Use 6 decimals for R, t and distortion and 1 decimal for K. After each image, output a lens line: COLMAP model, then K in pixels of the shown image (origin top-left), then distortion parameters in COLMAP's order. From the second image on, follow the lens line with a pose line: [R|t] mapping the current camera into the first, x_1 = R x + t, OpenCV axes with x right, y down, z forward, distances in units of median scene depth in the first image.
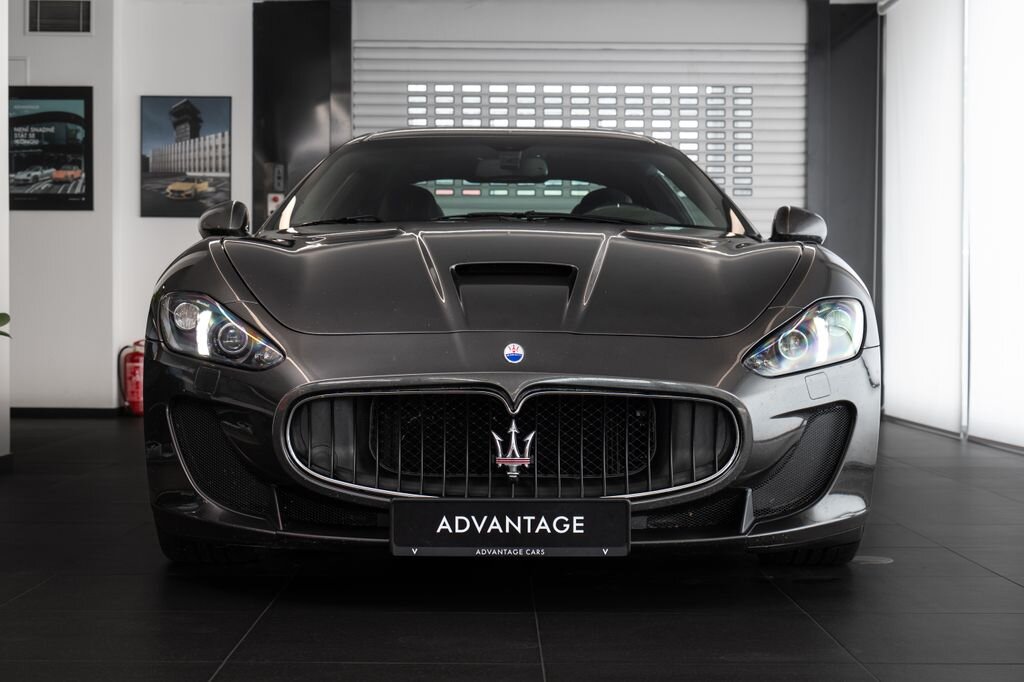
lens RADIAL K [[1965.7, 0, 519.0], [0, 1965.7, 348.6], [0, 0, 1]] dist [0.059881, 0.000000]
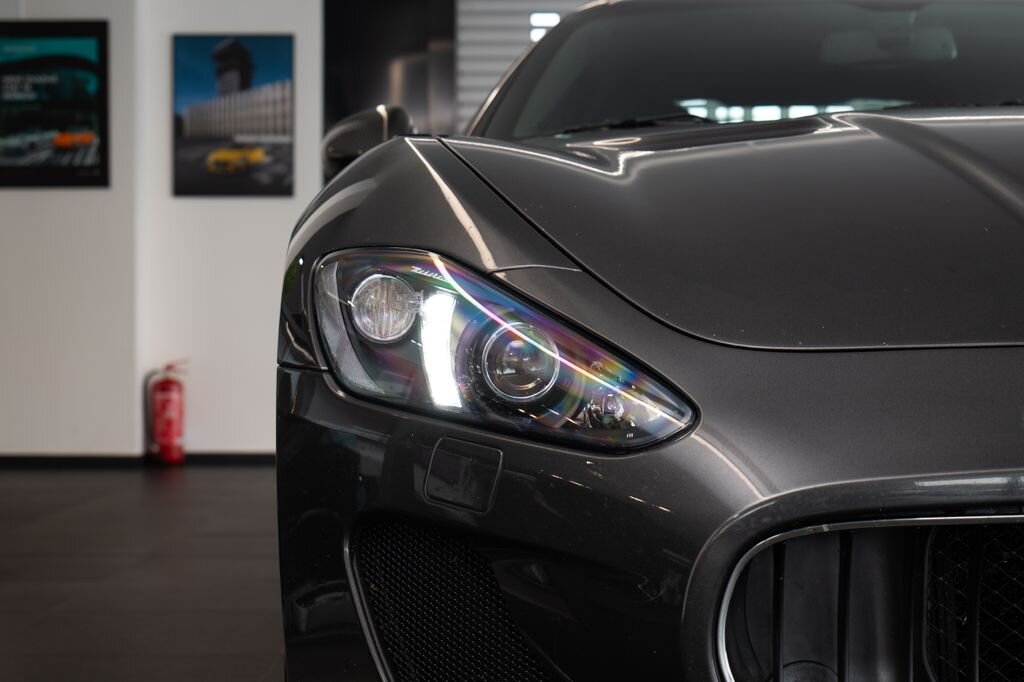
lens RADIAL K [[1965.7, 0, 502.2], [0, 1965.7, 333.7], [0, 0, 1]] dist [0.059881, 0.000000]
pose [[0.999916, -0.008376, -0.009893, -0.143243], [0.008211, 0.999829, -0.016586, -0.004435], [0.010030, 0.016503, 0.999814, 0.609388]]
